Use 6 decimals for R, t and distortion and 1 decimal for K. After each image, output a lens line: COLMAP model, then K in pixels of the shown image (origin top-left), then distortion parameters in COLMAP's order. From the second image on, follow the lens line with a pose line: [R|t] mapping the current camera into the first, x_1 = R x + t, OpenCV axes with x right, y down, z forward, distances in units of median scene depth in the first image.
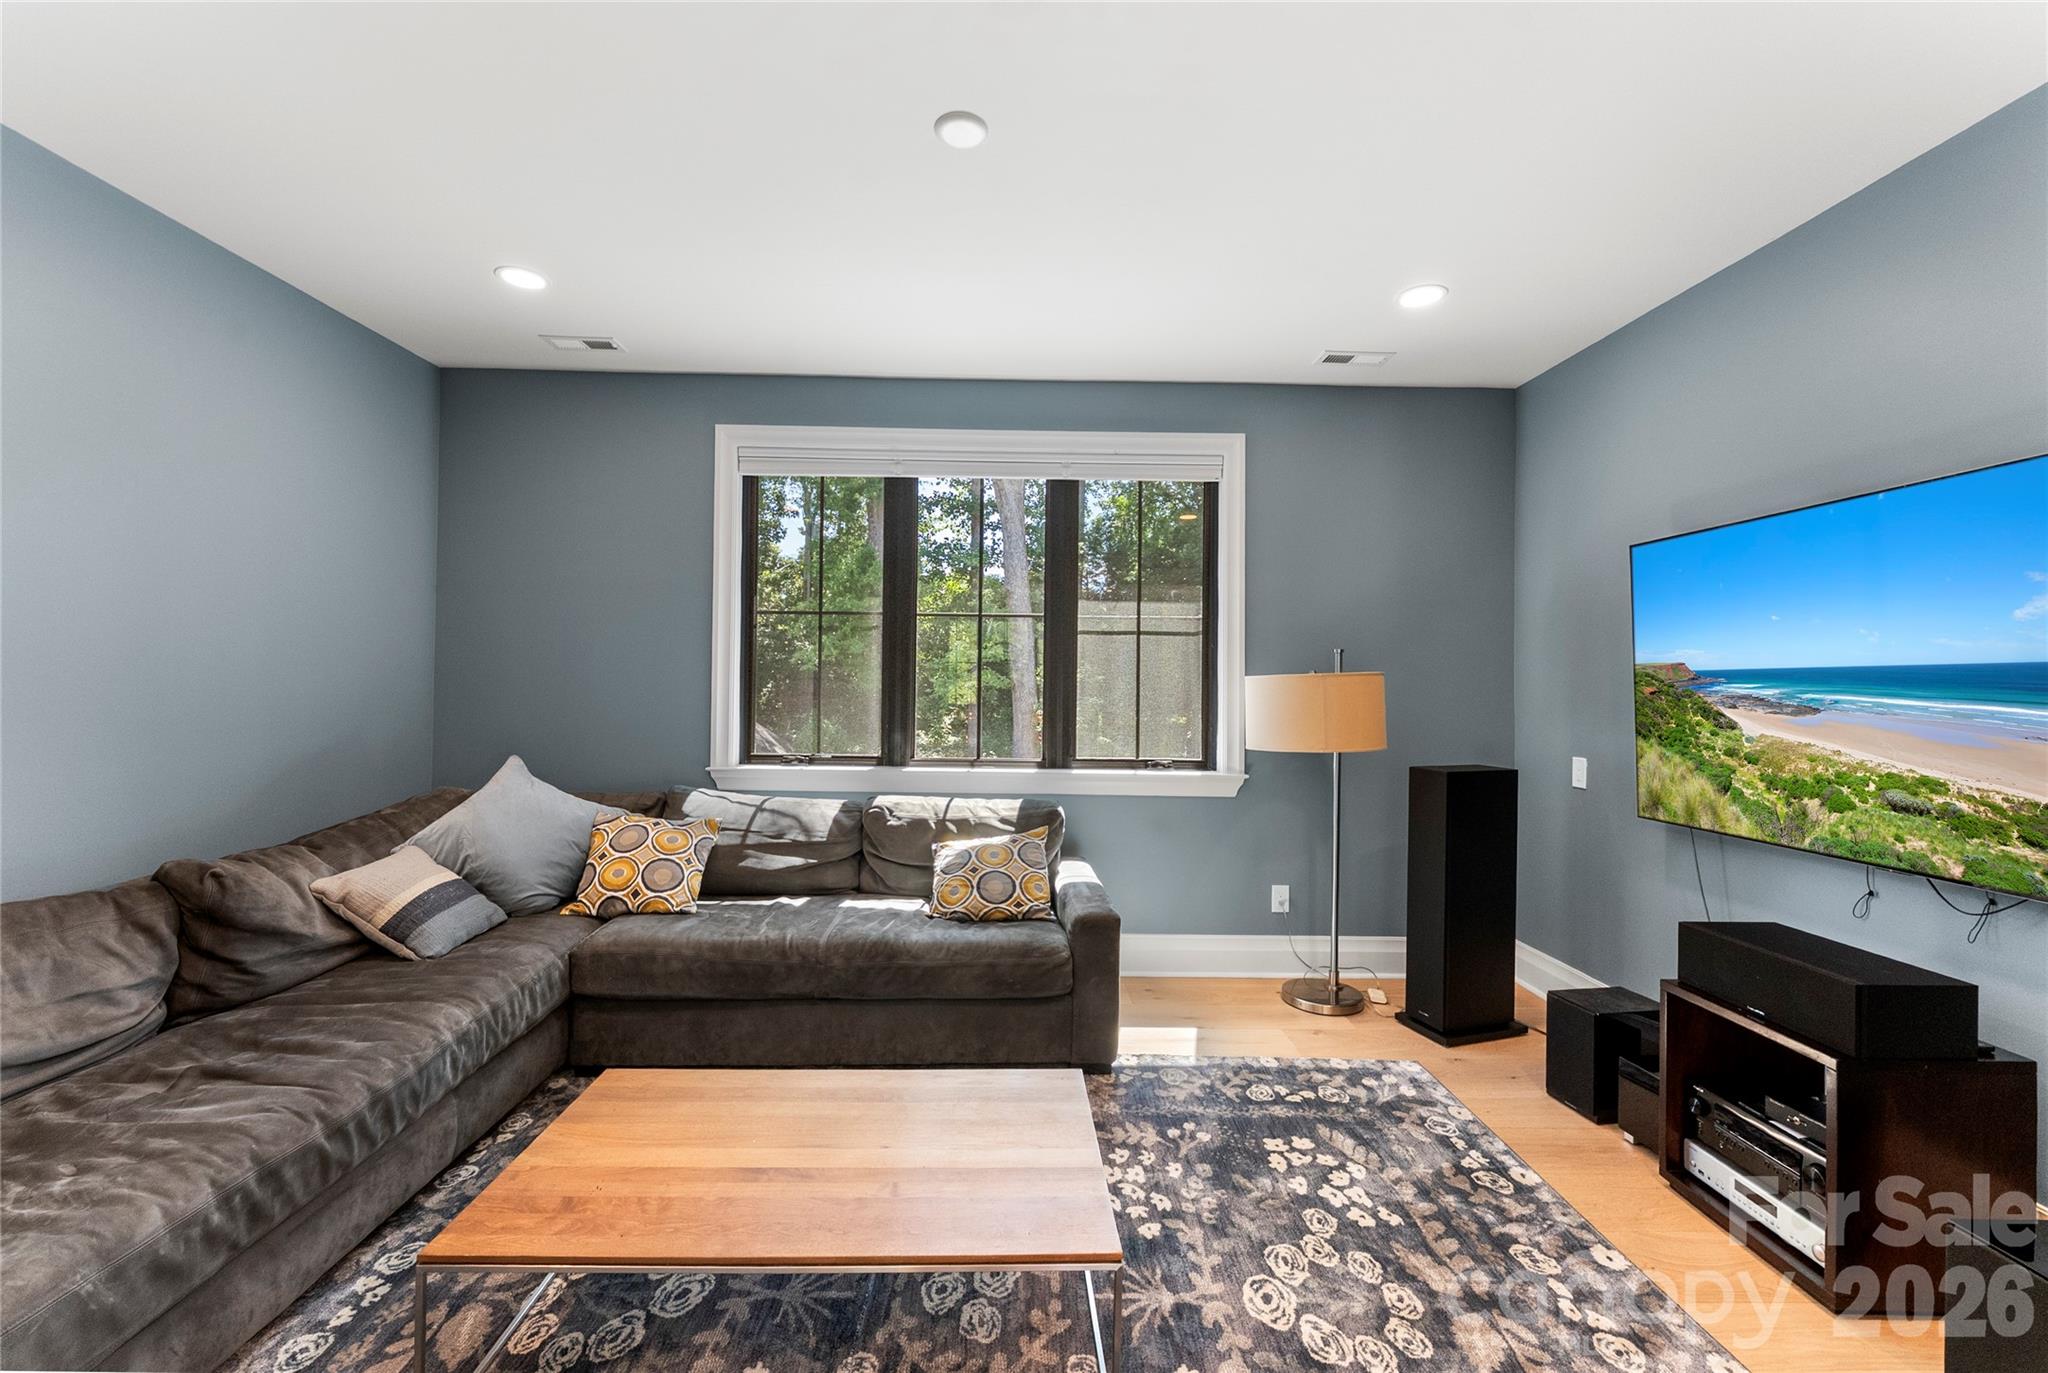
lens RADIAL K [[825.1, 0, 1033.9], [0, 825.1, 675.6], [0, 0, 1]] dist [-0.001064, -0.000318]
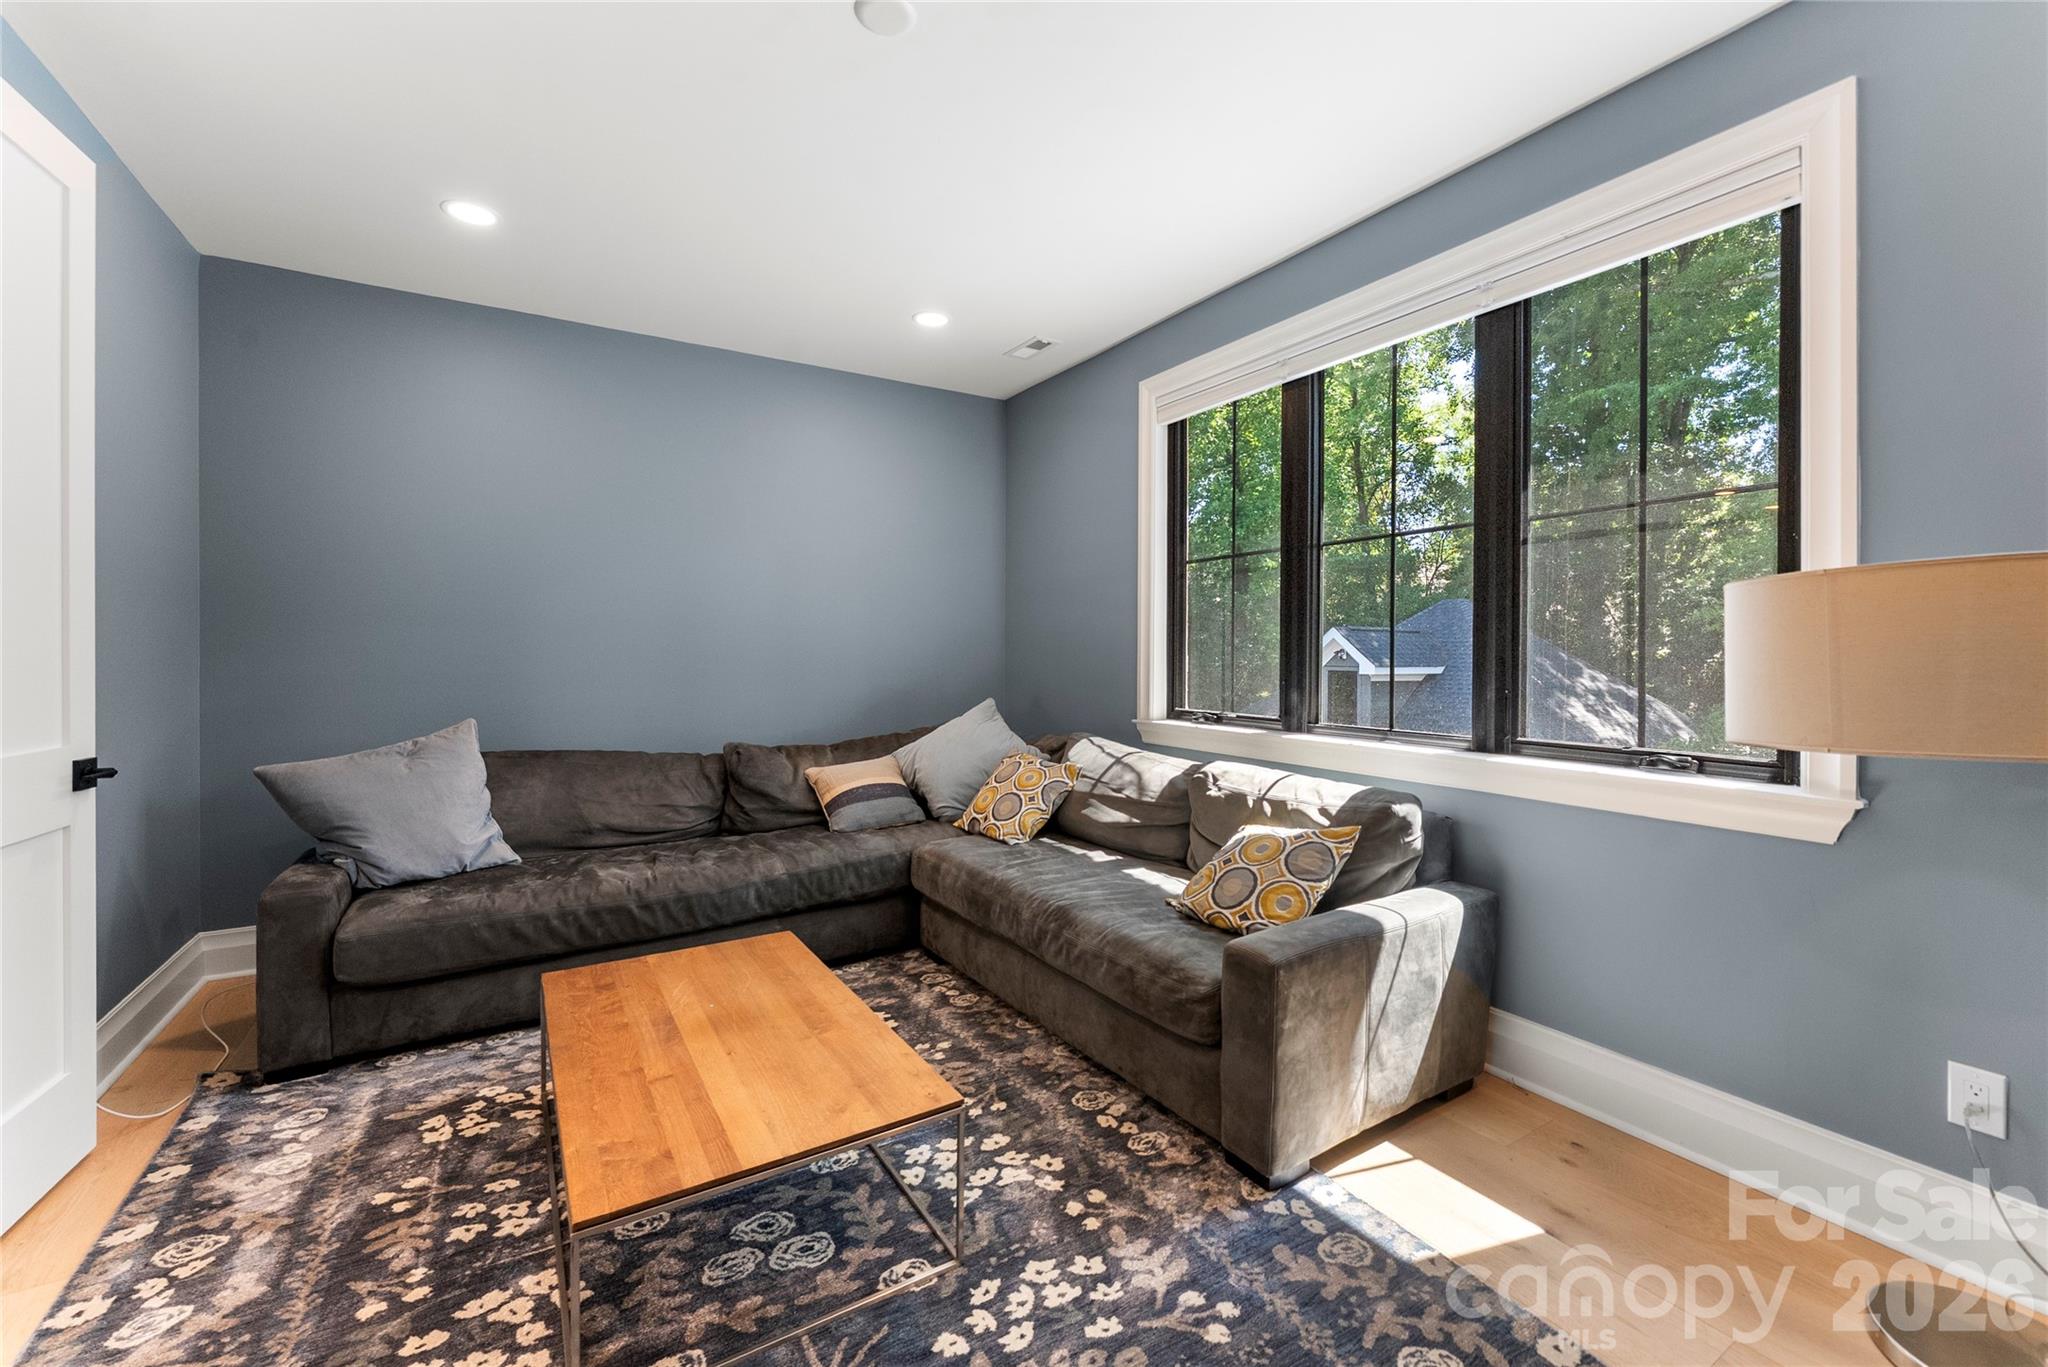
lens RADIAL K [[831.0, 0, 1026.4], [0, 831.0, 660.0], [0, 0, 1]] dist [-0.001398, -0.000465]
pose [[0.510049, -0.005427, -0.860128, 0.547597], [0.016970, 0.999849, 0.003754, 0.039991], [0.859978, -0.016511, 0.510064, 0.463476]]
